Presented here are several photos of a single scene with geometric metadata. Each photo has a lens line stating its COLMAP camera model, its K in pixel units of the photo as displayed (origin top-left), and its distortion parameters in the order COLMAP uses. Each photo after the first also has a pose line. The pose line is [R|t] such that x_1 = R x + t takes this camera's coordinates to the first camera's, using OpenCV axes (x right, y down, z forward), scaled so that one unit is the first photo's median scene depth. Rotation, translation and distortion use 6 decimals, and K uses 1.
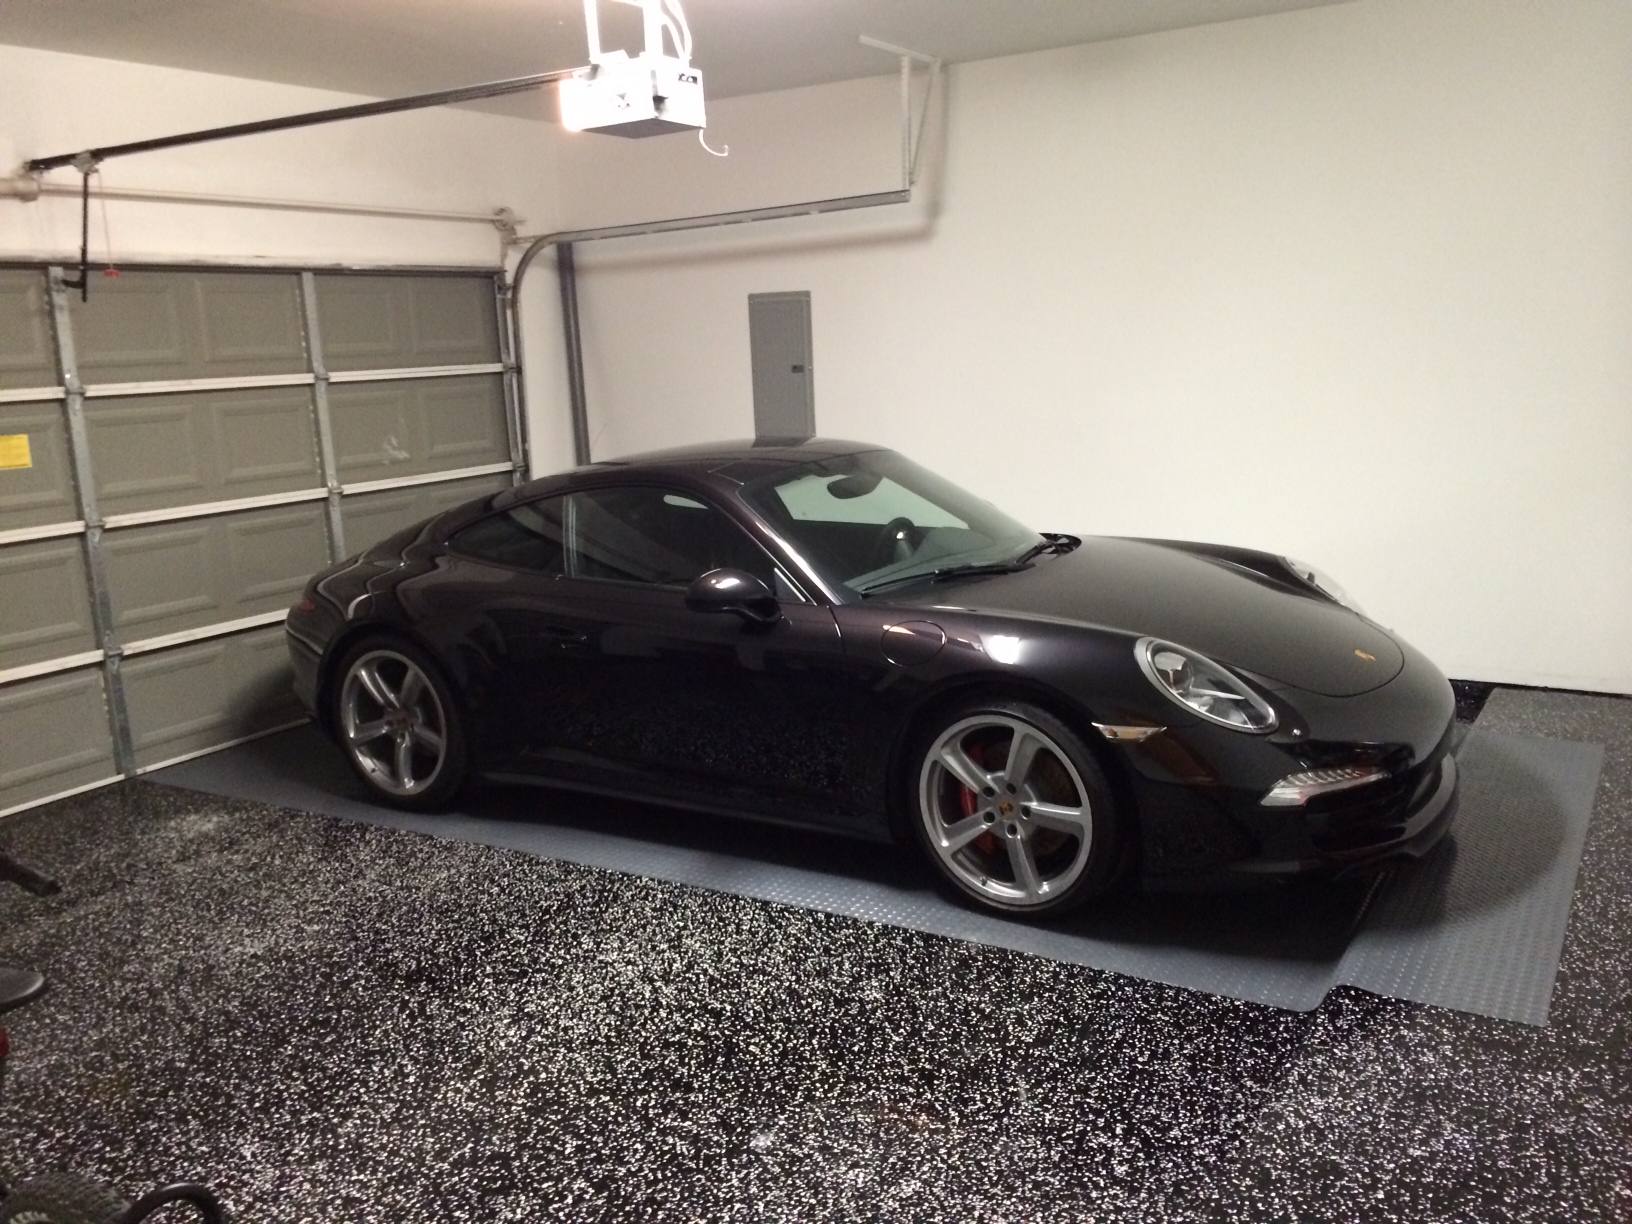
lens RADIAL K [[1387.9, 0, 816.0], [0, 1387.9, 612.0], [0, 0, 1]] dist [0.077599, -0.120559]
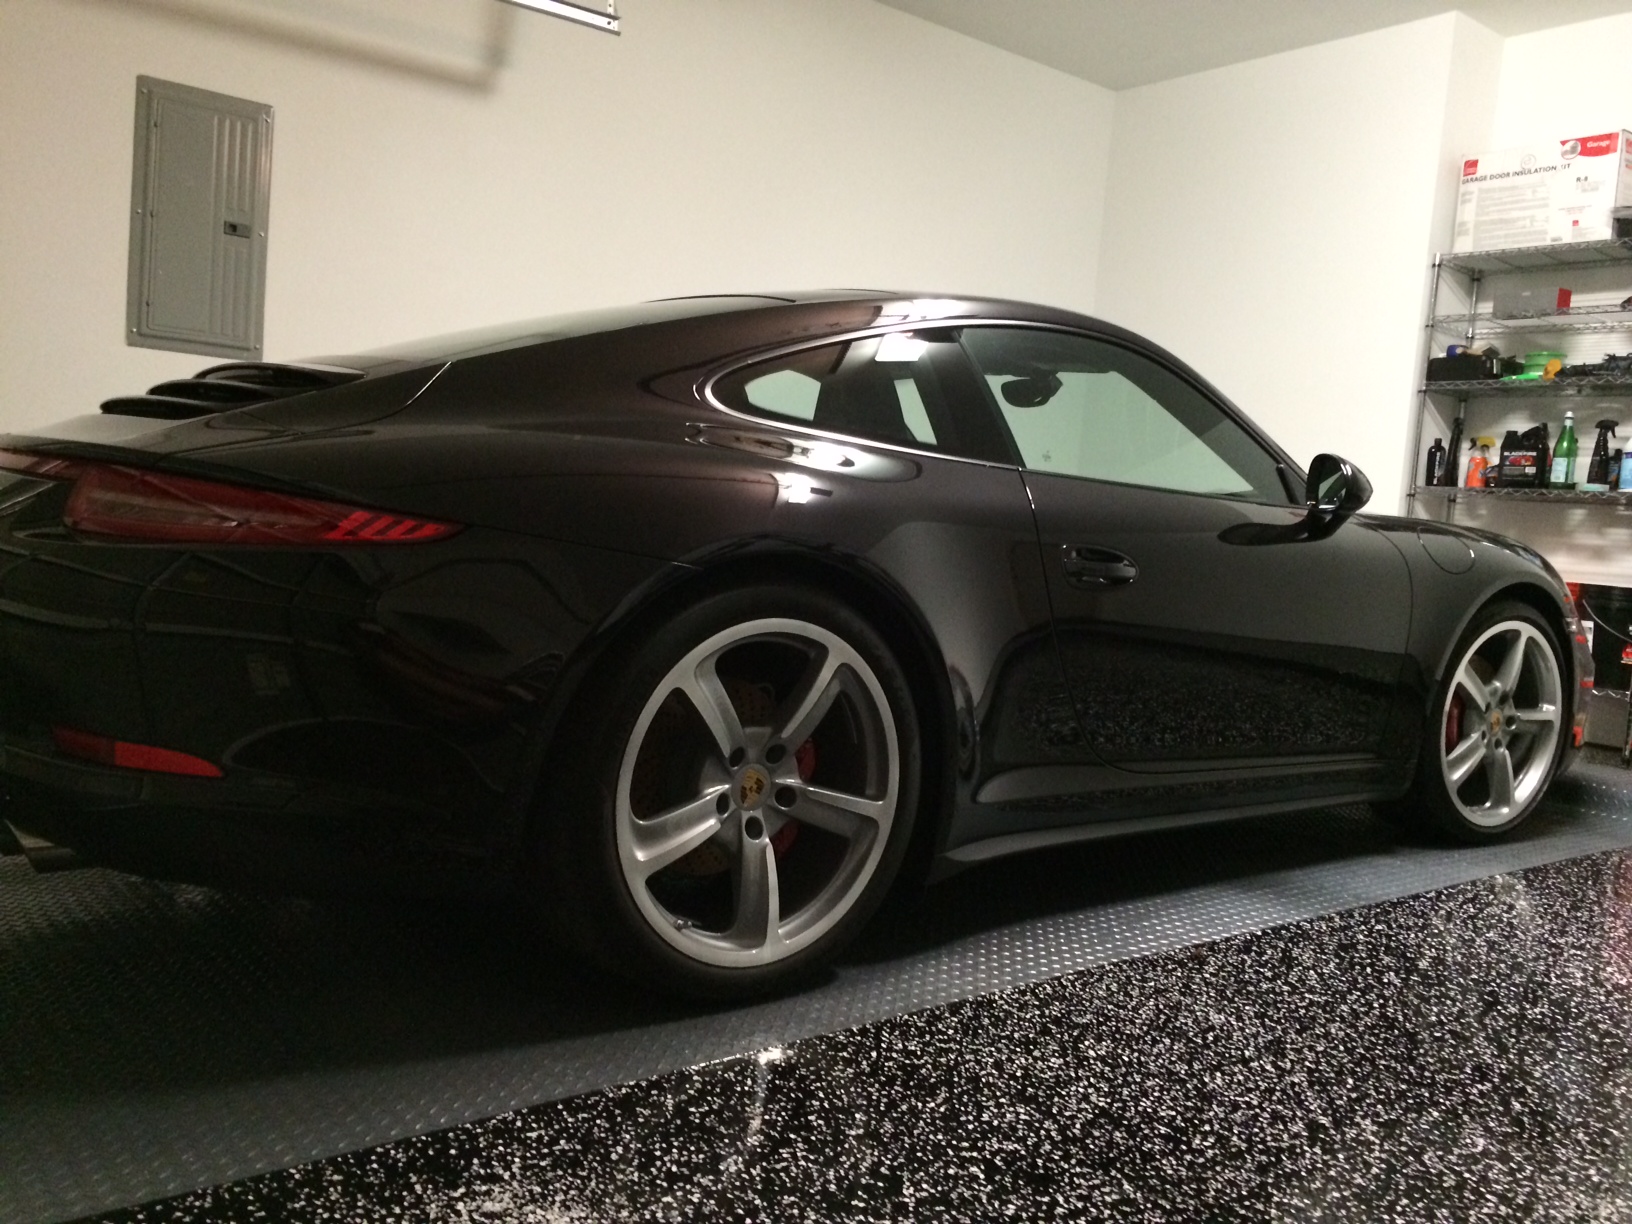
lens RADIAL K [[1406.5, 0, 816.0], [0, 1406.5, 612.0], [0, 0, 1]] dist [0.103372, -0.126154]
pose [[0.327928, 0.000883, 0.944702, -0.881535], [0.100273, 0.994318, -0.035737, 0.052223], [-0.939366, 0.106447, 0.325976, 1.053631]]
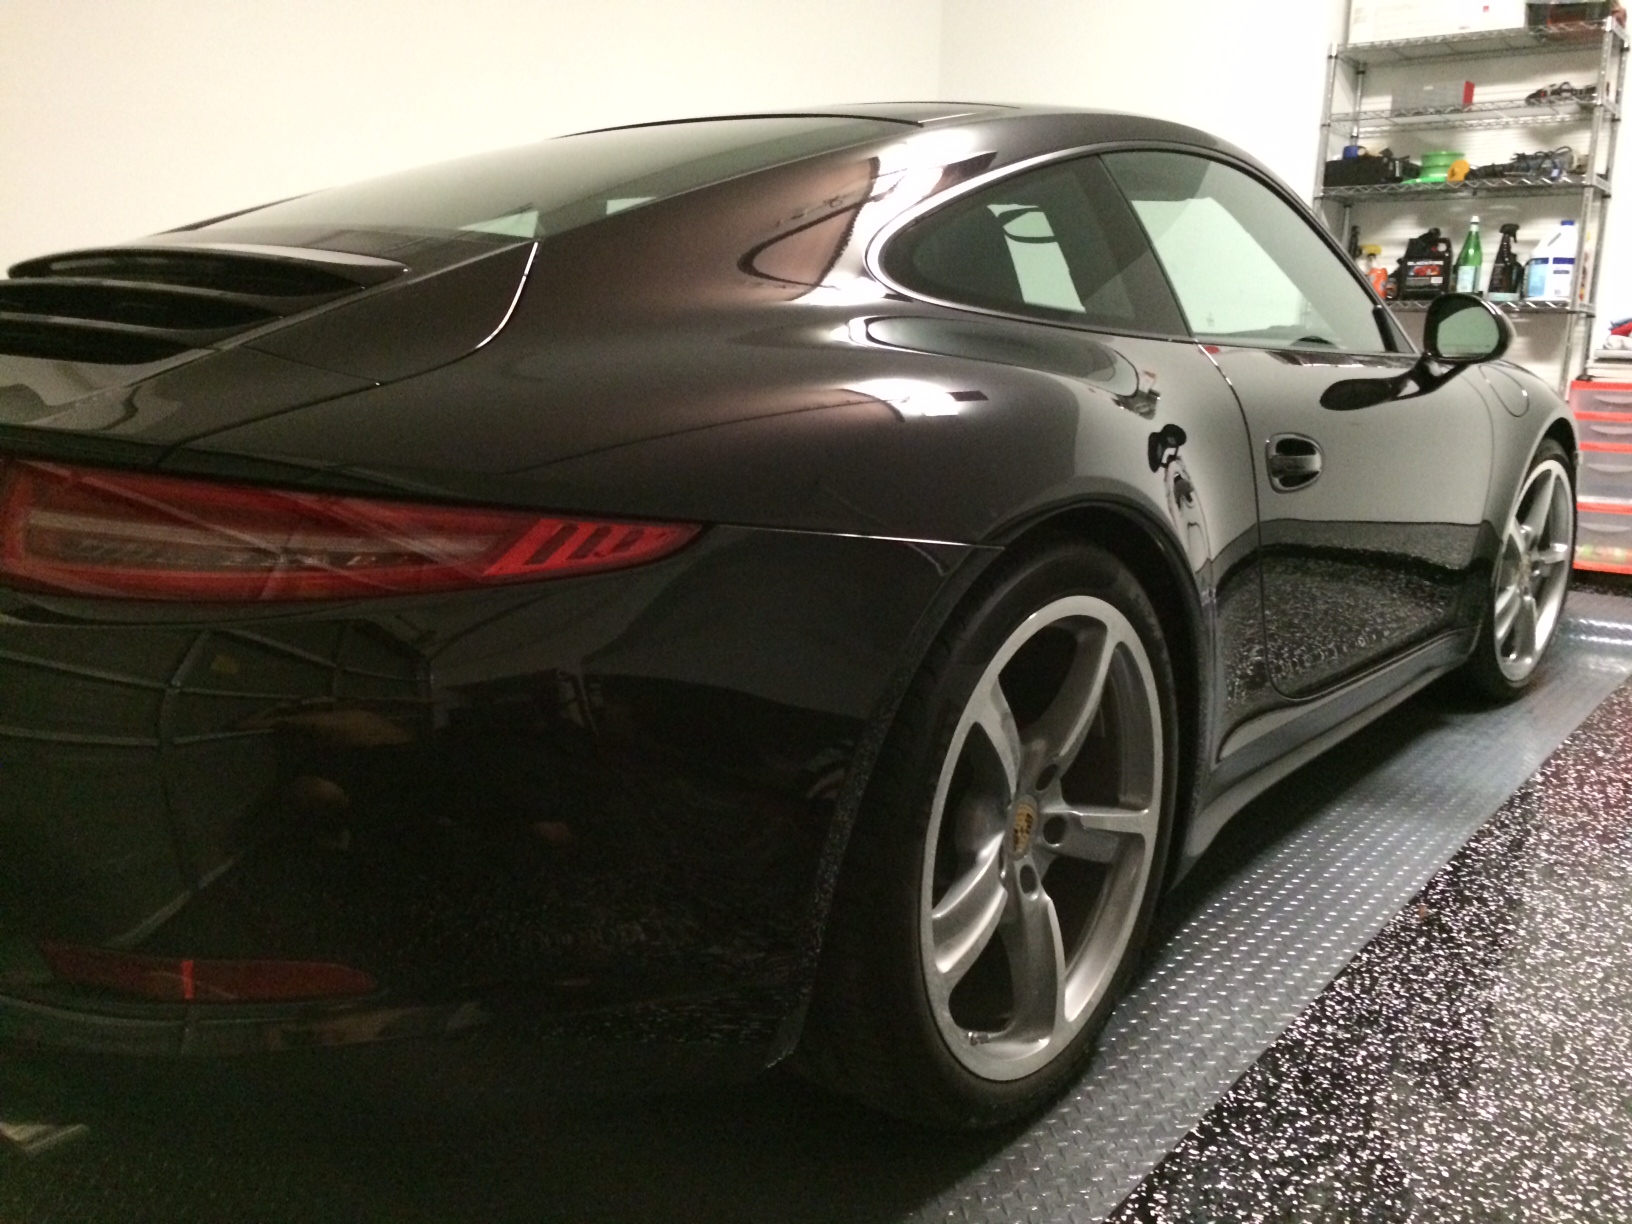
lens RADIAL K [[1406.5, 0, 816.0], [0, 1406.5, 612.0], [0, 0, 1]] dist [0.103372, -0.126154]
pose [[0.110382, -0.144376, 0.983347, -0.763360], [0.170369, 0.977497, 0.124393, -0.021106], [-0.979178, 0.153801, 0.132495, 1.257170]]
